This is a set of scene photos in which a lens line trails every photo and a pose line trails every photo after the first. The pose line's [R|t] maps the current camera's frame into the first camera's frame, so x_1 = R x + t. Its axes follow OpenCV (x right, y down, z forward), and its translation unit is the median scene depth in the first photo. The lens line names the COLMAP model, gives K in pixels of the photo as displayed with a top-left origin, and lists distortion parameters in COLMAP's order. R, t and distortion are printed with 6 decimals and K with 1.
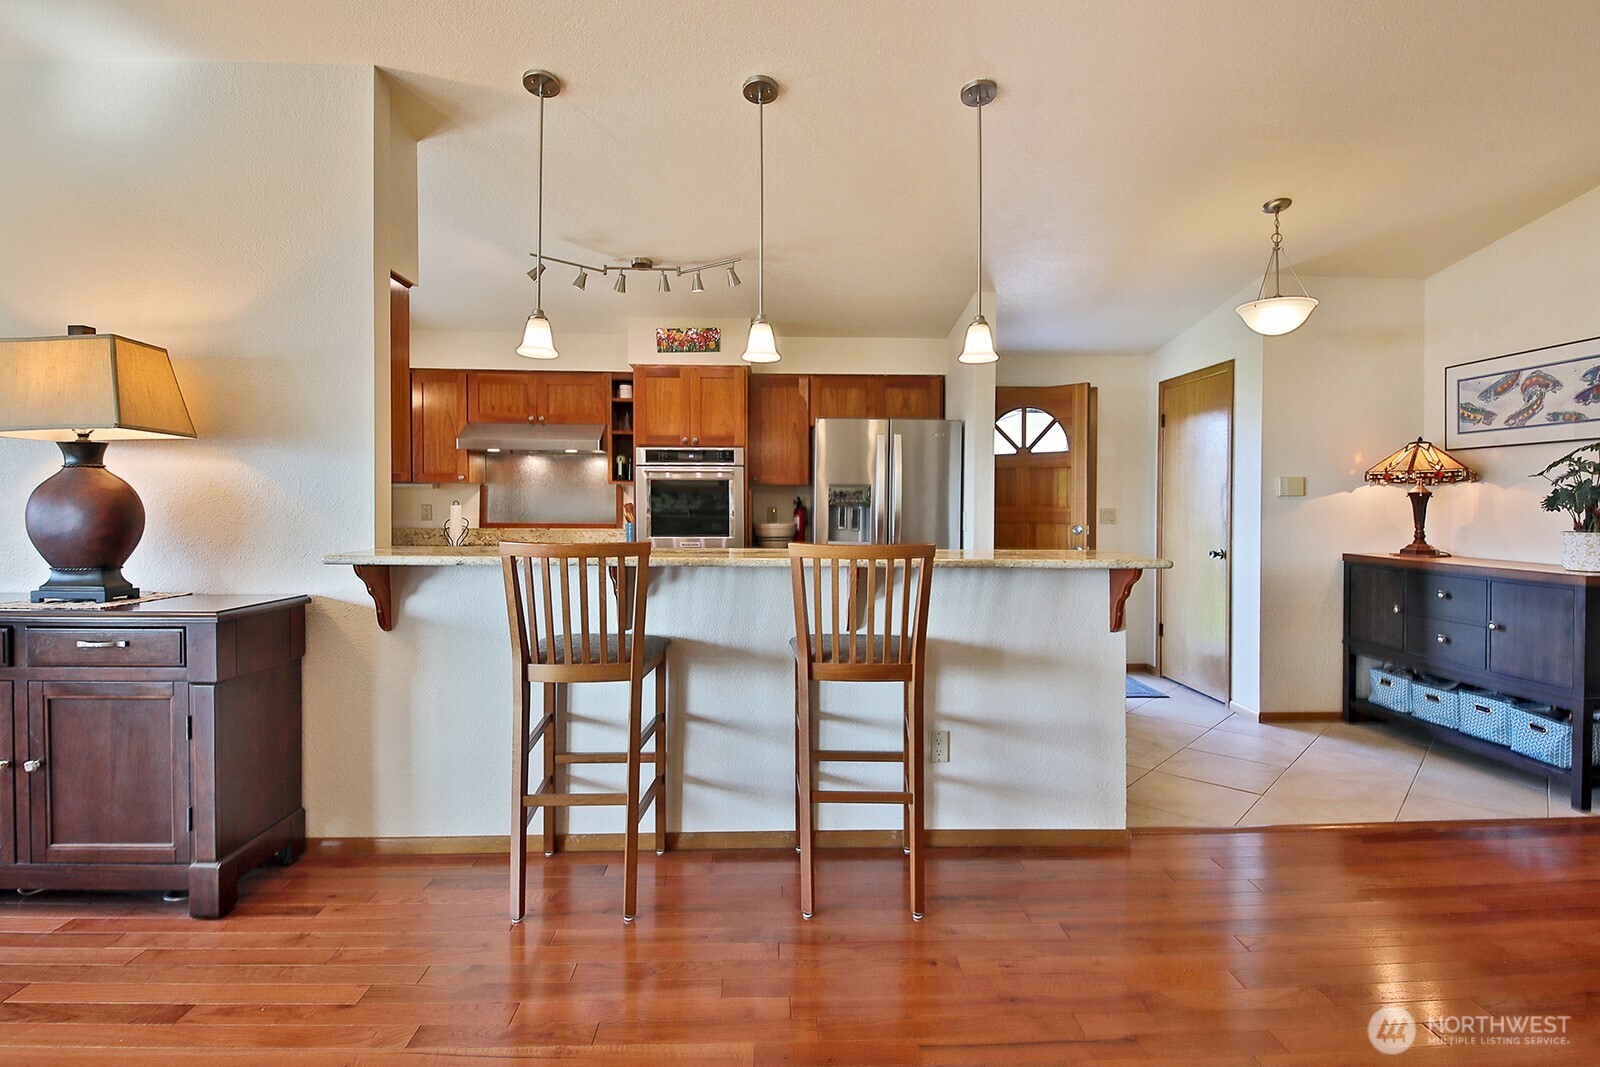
lens RADIAL K [[811.6, 0, 803.5], [0, 811.6, 525.5], [0, 0, 1]] dist [0.003733, -0.001461]
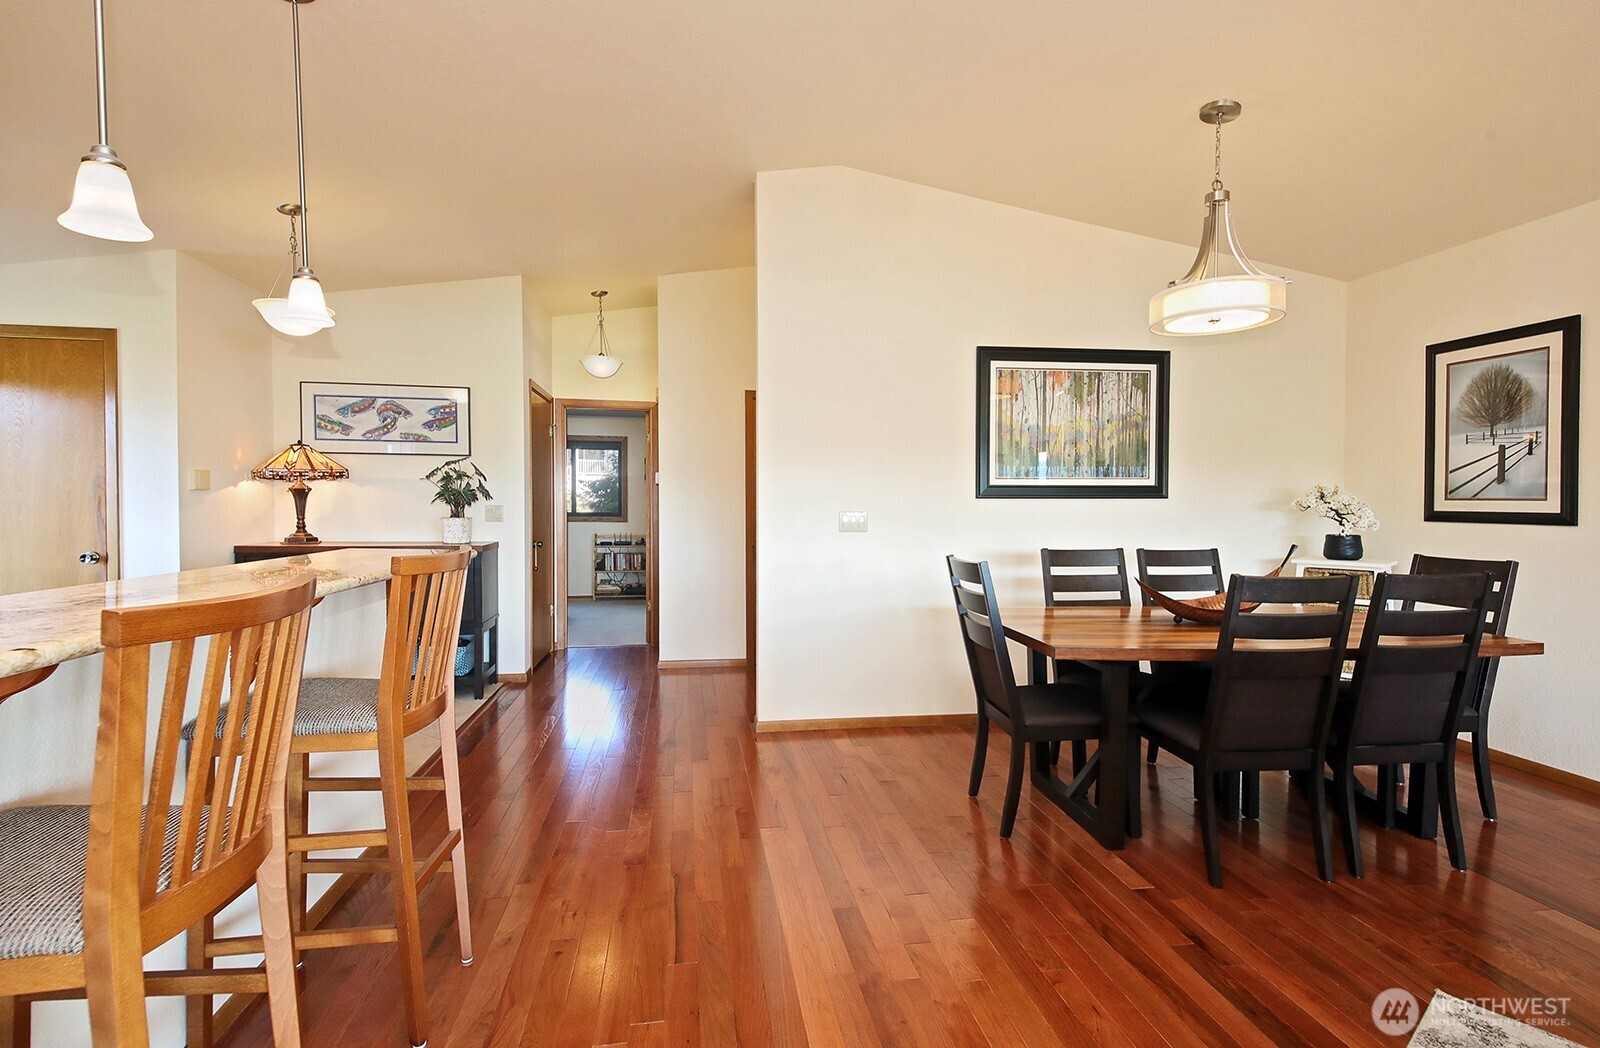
lens RADIAL K [[762.8, 0, 823.4], [0, 762.8, 512.8], [0, 0, 1]] dist [0.040686, -0.000492]
pose [[-0.119809, -0.018151, 0.992631, -0.454985], [0.025616, 0.999443, 0.021368, -0.011140], [-0.992466, 0.027987, -0.119278, 0.425215]]
